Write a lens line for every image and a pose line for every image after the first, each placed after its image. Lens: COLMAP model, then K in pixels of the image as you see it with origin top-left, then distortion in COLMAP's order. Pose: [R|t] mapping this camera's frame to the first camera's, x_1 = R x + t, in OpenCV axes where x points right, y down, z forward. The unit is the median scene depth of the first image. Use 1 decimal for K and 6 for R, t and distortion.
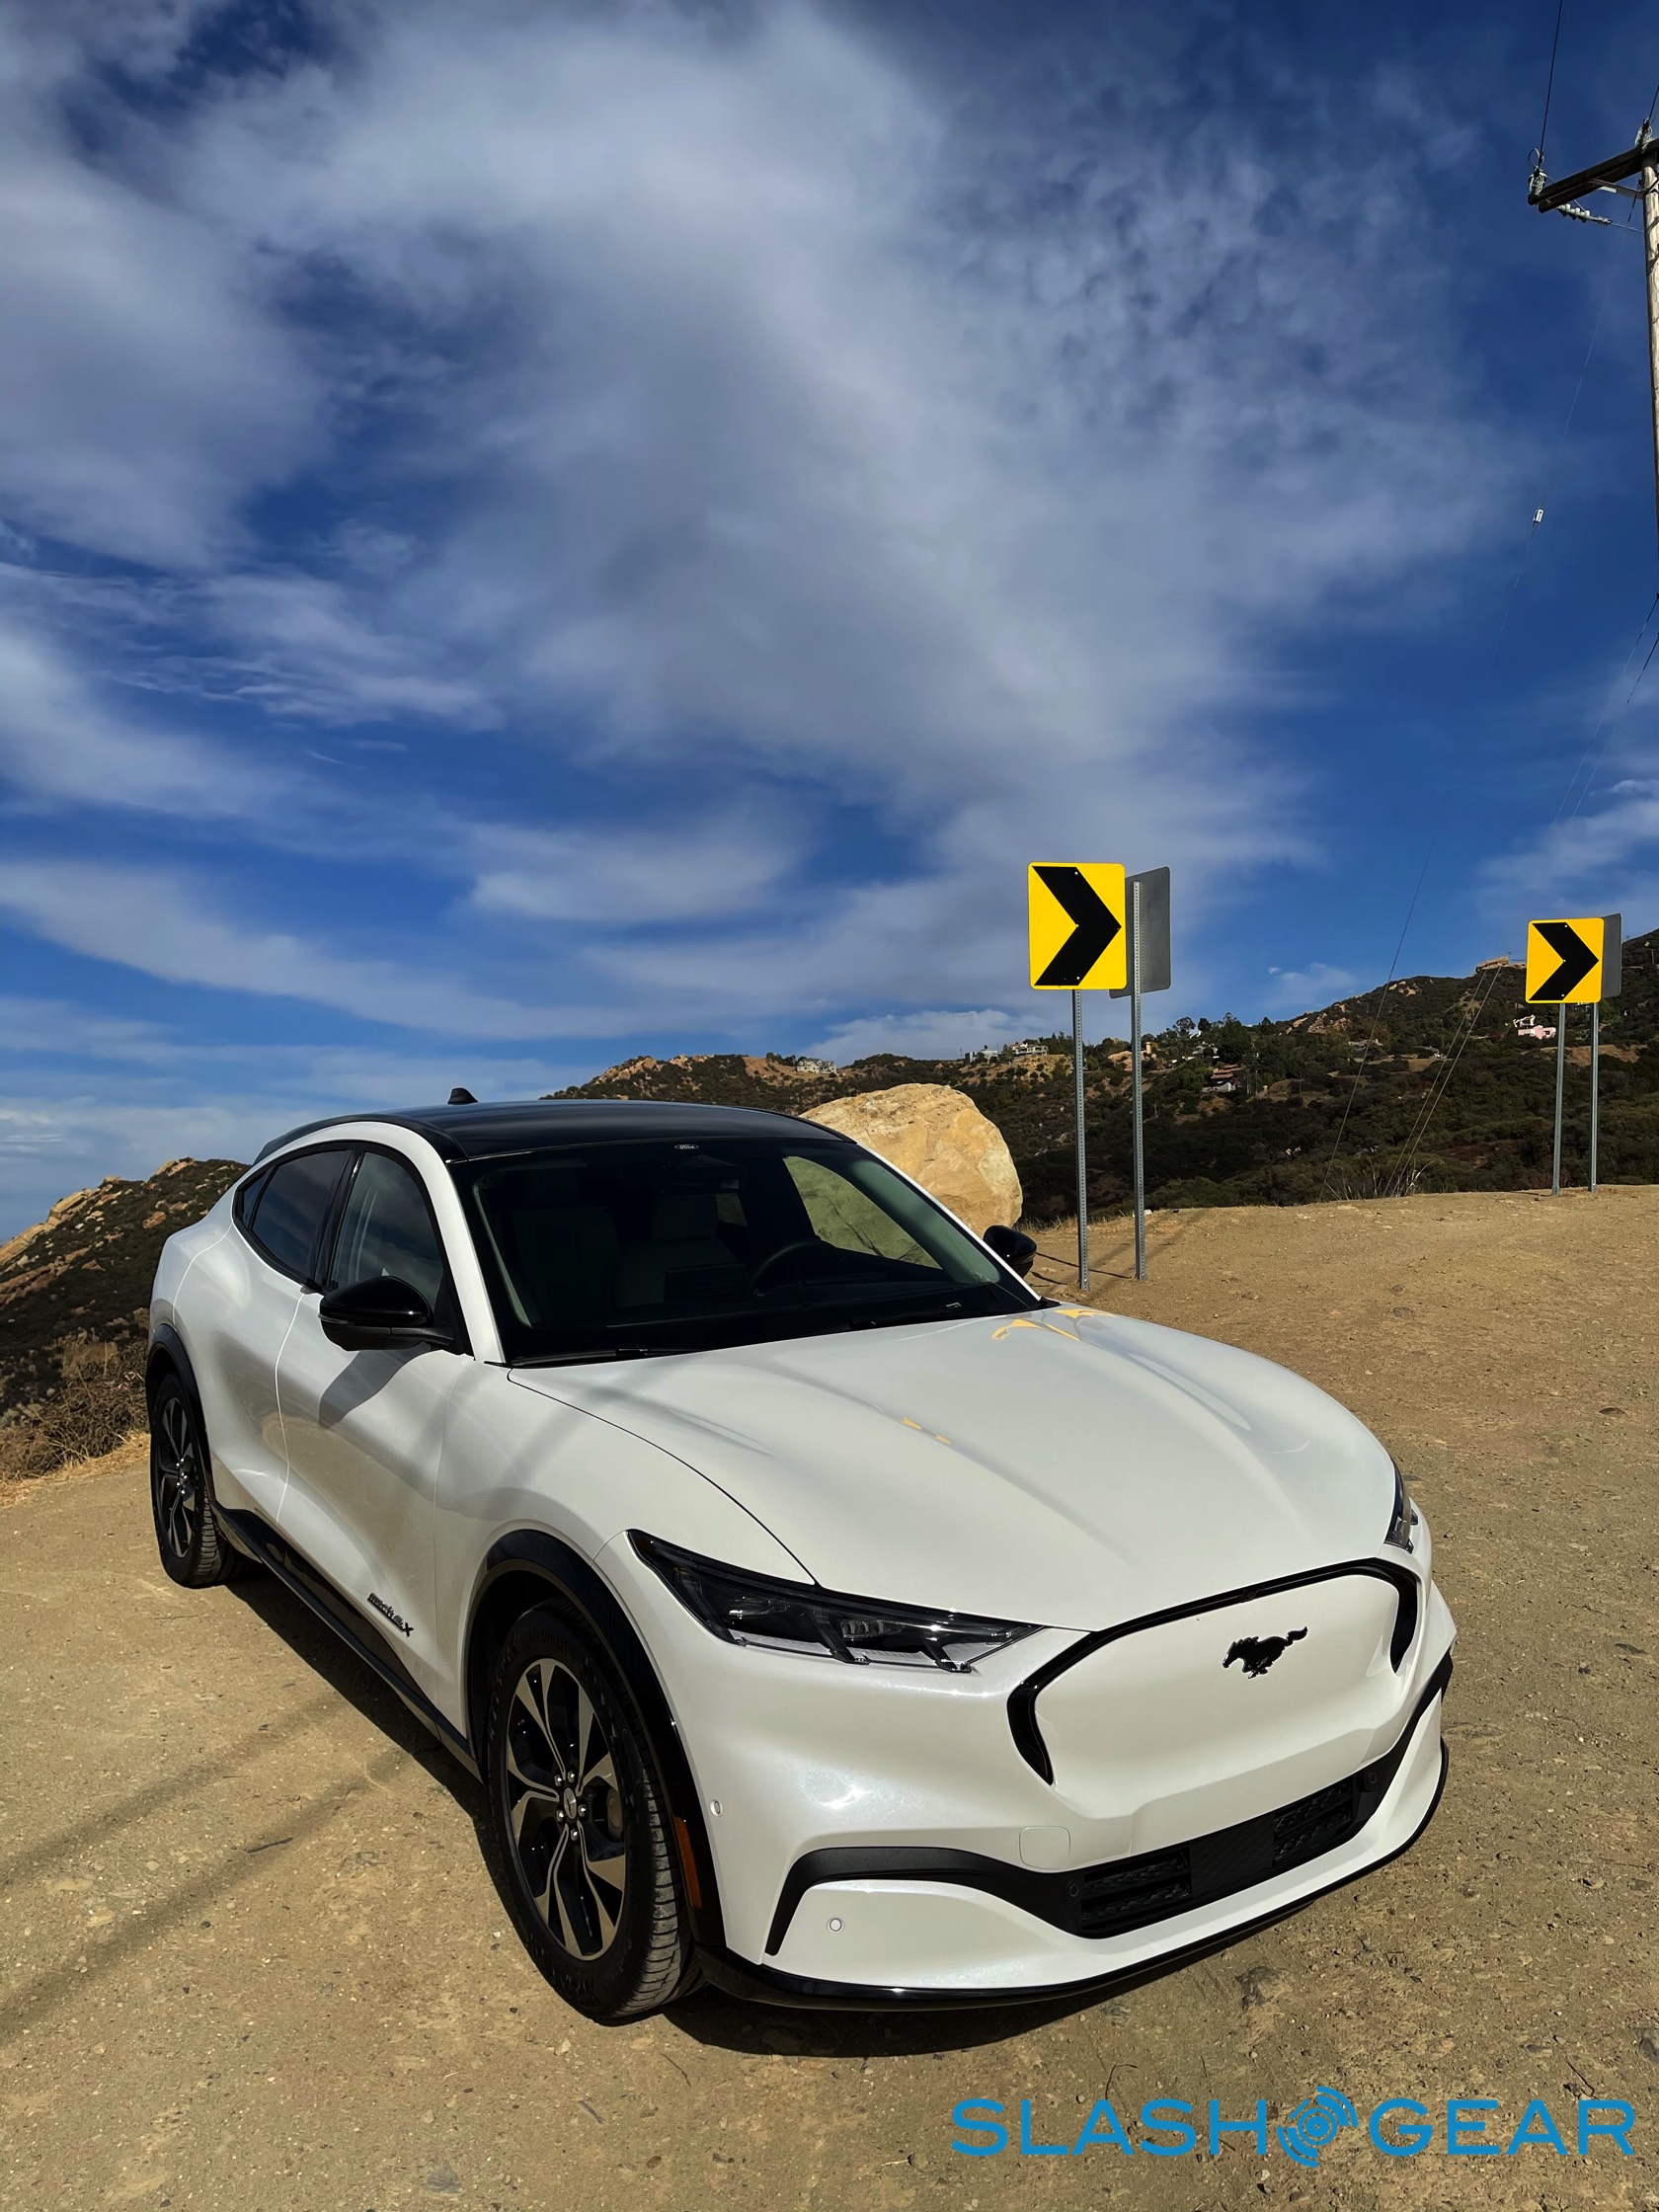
lens RADIAL K [[1661.6, 0, 838.4], [0, 1661.6, 1147.1], [0, 0, 1]] dist [0.067629, -0.079445]
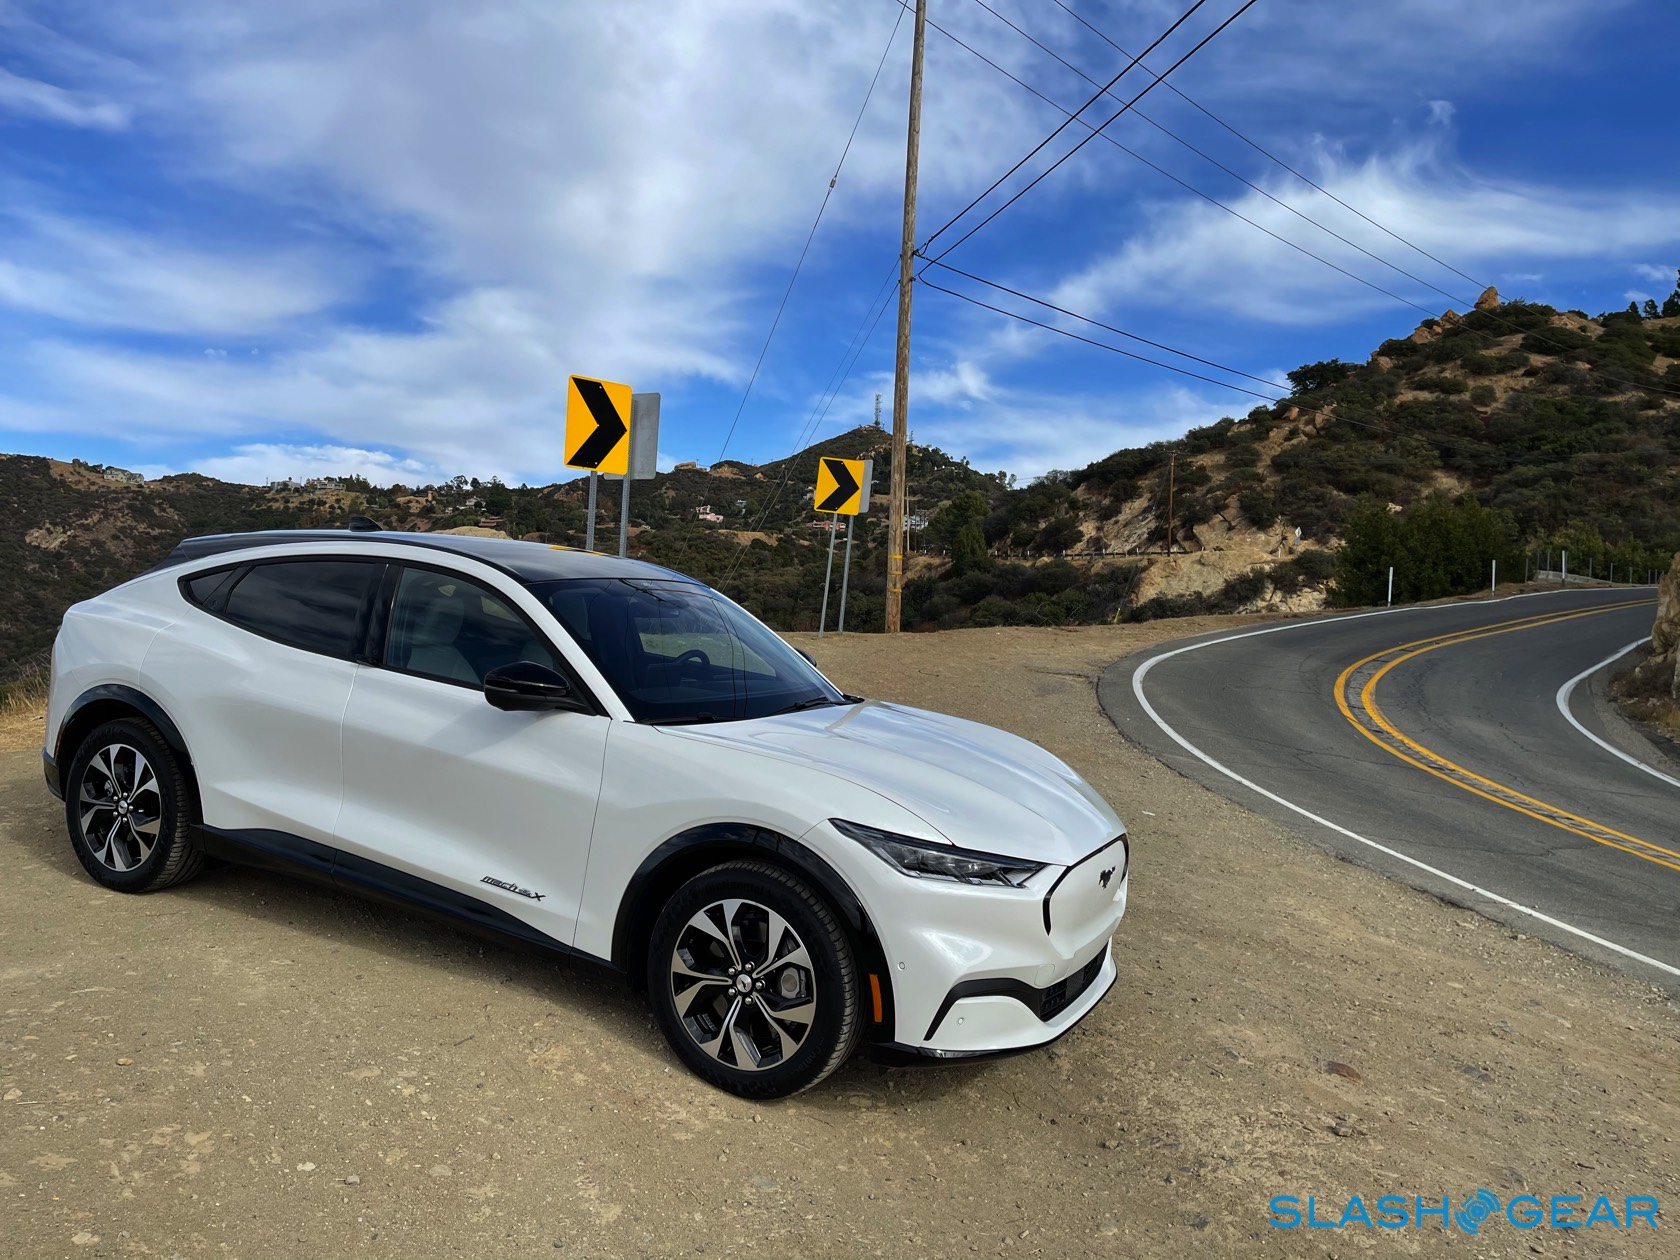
lens RADIAL K [[1261.9, 0, 840.9], [0, 1261.9, 645.1], [0, 0, 1]] dist [0.067629, -0.079445]
pose [[0.869385, 0.058964, 0.490605, -0.187421], [-0.083527, 0.996104, 0.028298, 0.002951], [-0.487025, -0.065581, 0.870923, -0.033142]]
